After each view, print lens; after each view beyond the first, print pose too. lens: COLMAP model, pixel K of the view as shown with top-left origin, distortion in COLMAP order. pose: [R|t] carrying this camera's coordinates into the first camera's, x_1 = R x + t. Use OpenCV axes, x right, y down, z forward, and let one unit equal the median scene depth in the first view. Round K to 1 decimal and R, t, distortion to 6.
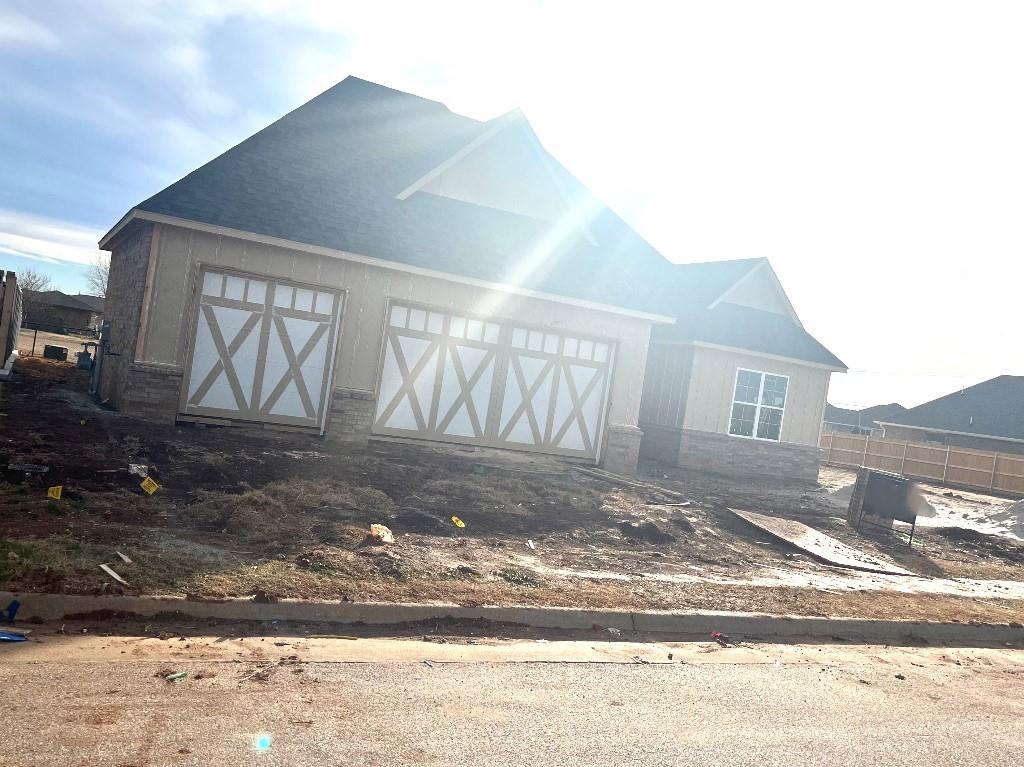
lens RADIAL K [[978.6, 0, 537.7], [0, 978.6, 384.8], [0, 0, 1]] dist [0.002613, -0.002472]
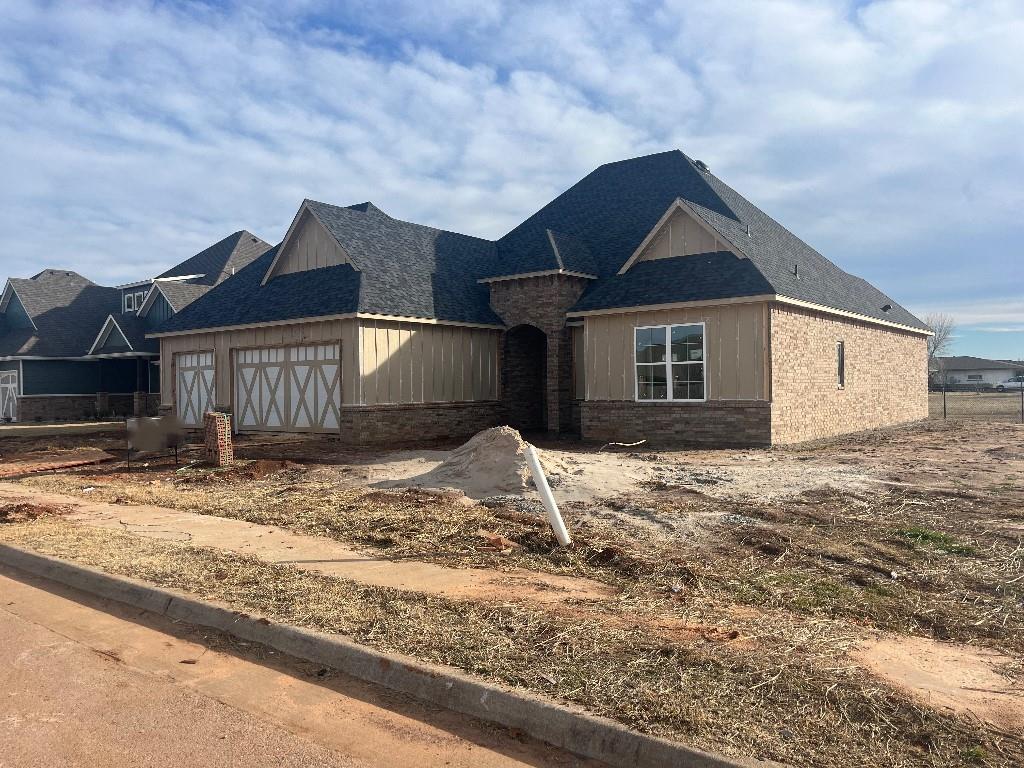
lens RADIAL K [[766.5, 0, 512.0], [0, 766.5, 384.0], [0, 0, 1]] dist [-0.001222, -0.000820]
pose [[0.396119, -0.149502, -0.905947, 1.147853], [0.079888, 0.988526, -0.128199, 0.169306], [0.914717, -0.021592, 0.403517, 0.851609]]
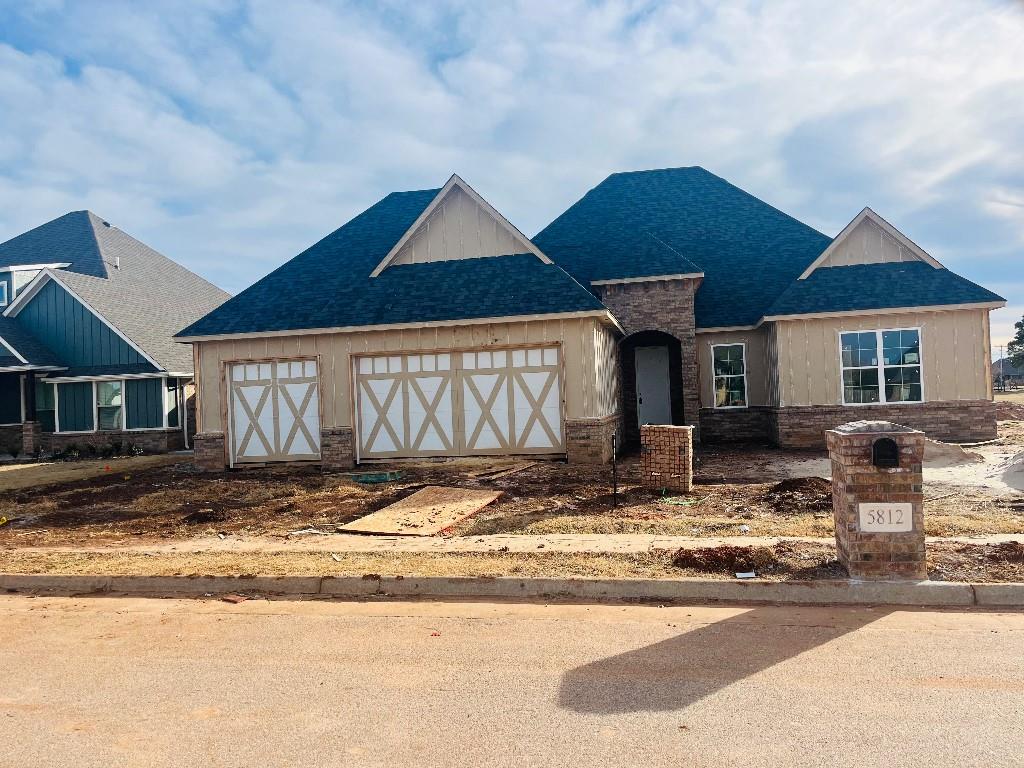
lens RADIAL K [[781.7, 0, 512.0], [0, 781.7, 384.0], [0, 0, 1]] dist [0.037733, -0.002205]
pose [[0.745618, -0.189930, -0.638734, 0.627523], [0.154545, 0.981674, -0.111498, 0.094257], [0.648205, -0.015579, 0.761307, 0.320226]]
